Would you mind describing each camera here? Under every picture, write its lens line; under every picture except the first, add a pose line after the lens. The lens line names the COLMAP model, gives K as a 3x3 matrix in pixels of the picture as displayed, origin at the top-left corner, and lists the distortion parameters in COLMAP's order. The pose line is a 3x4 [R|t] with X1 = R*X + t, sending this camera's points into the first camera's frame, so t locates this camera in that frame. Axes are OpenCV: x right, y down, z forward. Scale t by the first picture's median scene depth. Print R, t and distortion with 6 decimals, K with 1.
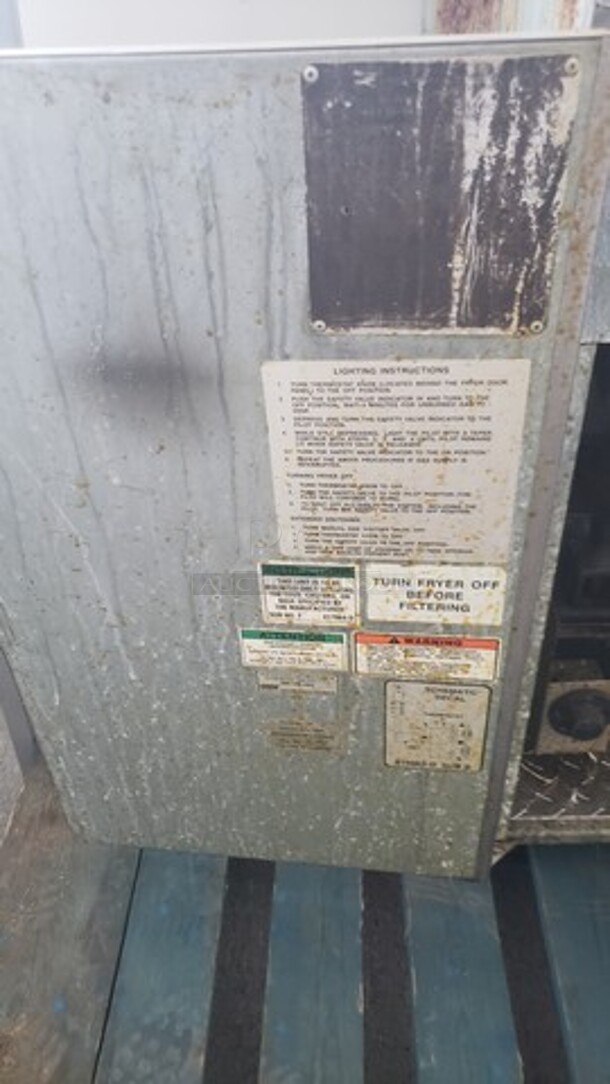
lens RADIAL K [[850.3, 0, 316.7], [0, 850.3, 535.7], [0, 0, 1]] dist [0.049692, -0.027200]
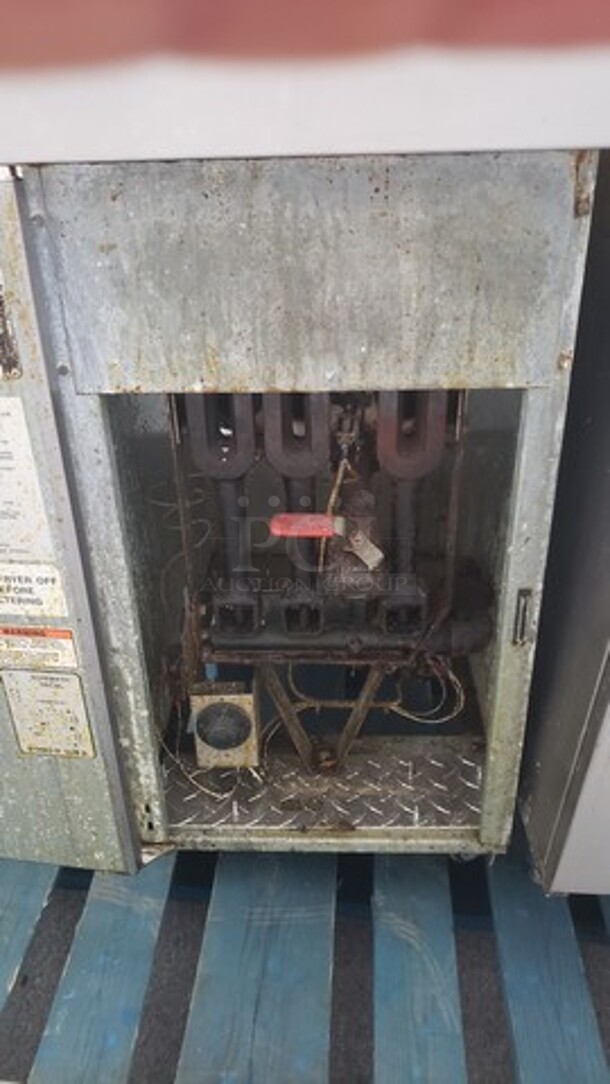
lens RADIAL K [[850.3, 0, 298.6], [0, 850.3, 542.2], [0, 0, 1]] dist [0.049692, -0.027200]
pose [[0.998594, 0.027415, -0.045377, 0.558297], [-0.034034, 0.987762, -0.152211, 0.161451], [0.040649, 0.153541, 0.987306, -0.231208]]
